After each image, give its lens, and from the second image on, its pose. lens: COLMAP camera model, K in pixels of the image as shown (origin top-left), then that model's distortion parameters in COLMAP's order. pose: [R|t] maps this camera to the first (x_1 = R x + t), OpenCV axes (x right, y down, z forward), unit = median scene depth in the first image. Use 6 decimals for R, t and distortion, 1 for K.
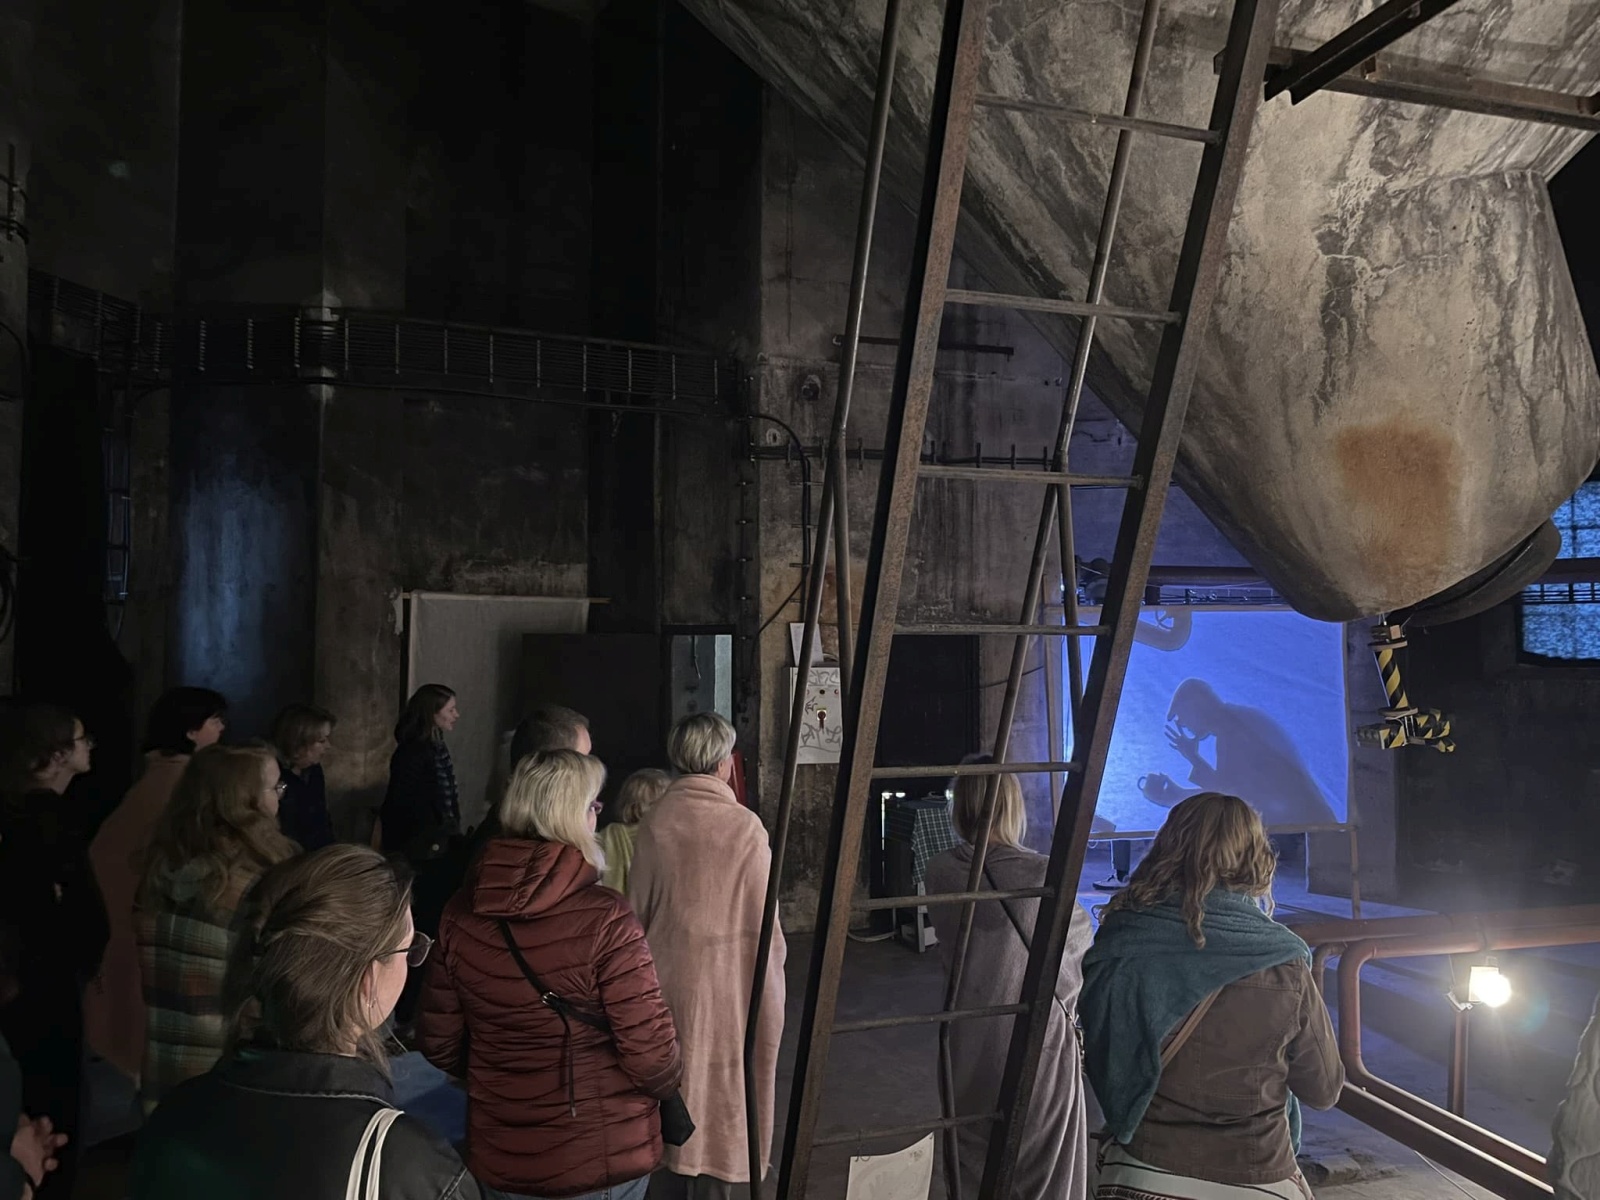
lens RADIAL K [[1214.5, 0, 807.4], [0, 1214.5, 613.1], [0, 0, 1]] dist [0.081749, -0.106305]
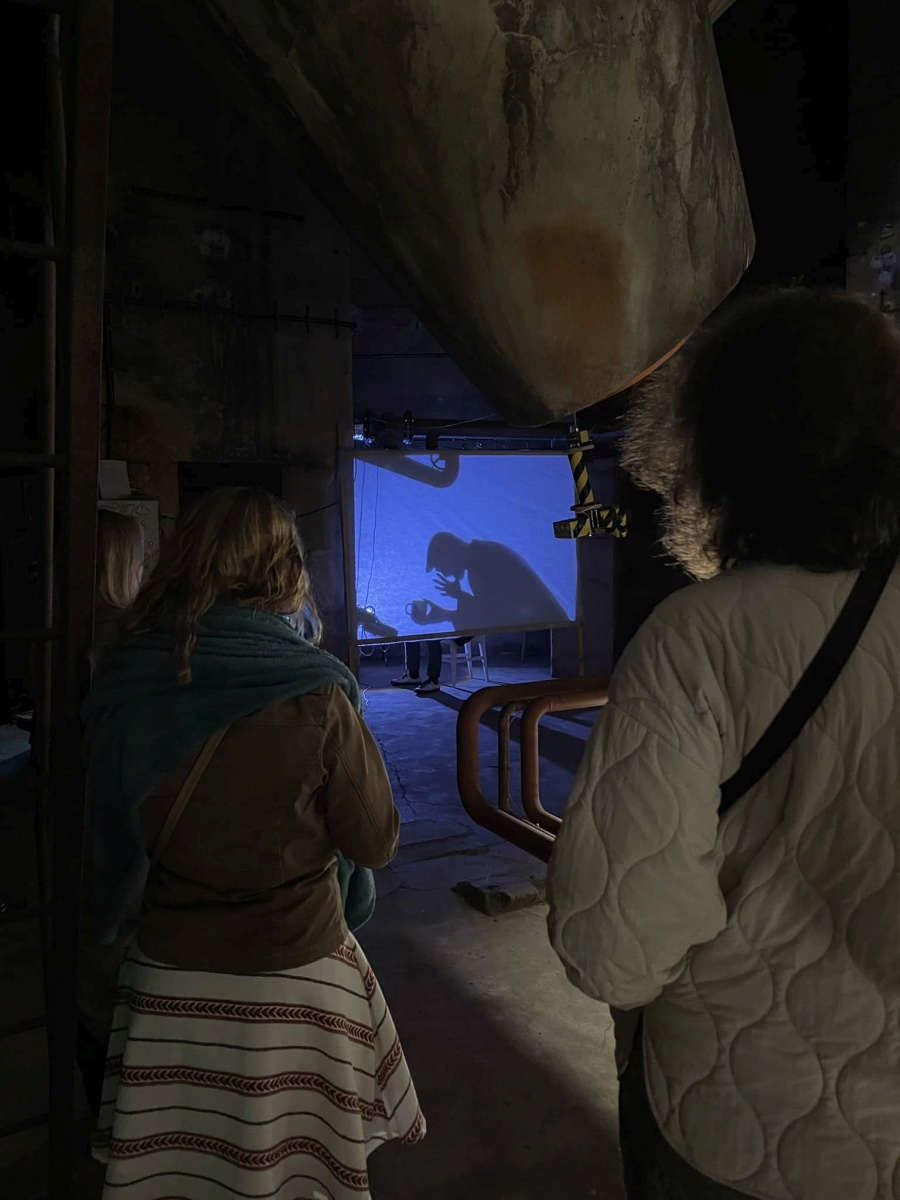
lens RADIAL K [[910.9, 0, 450.0], [0, 910.9, 600.0], [0, 0, 1]] dist [0.081749, -0.106305]
pose [[0.971852, -0.035908, 0.232838, 0.178789], [0.010326, 0.993859, 0.110172, 0.084431], [-0.235365, -0.104667, 0.966255, 0.222405]]
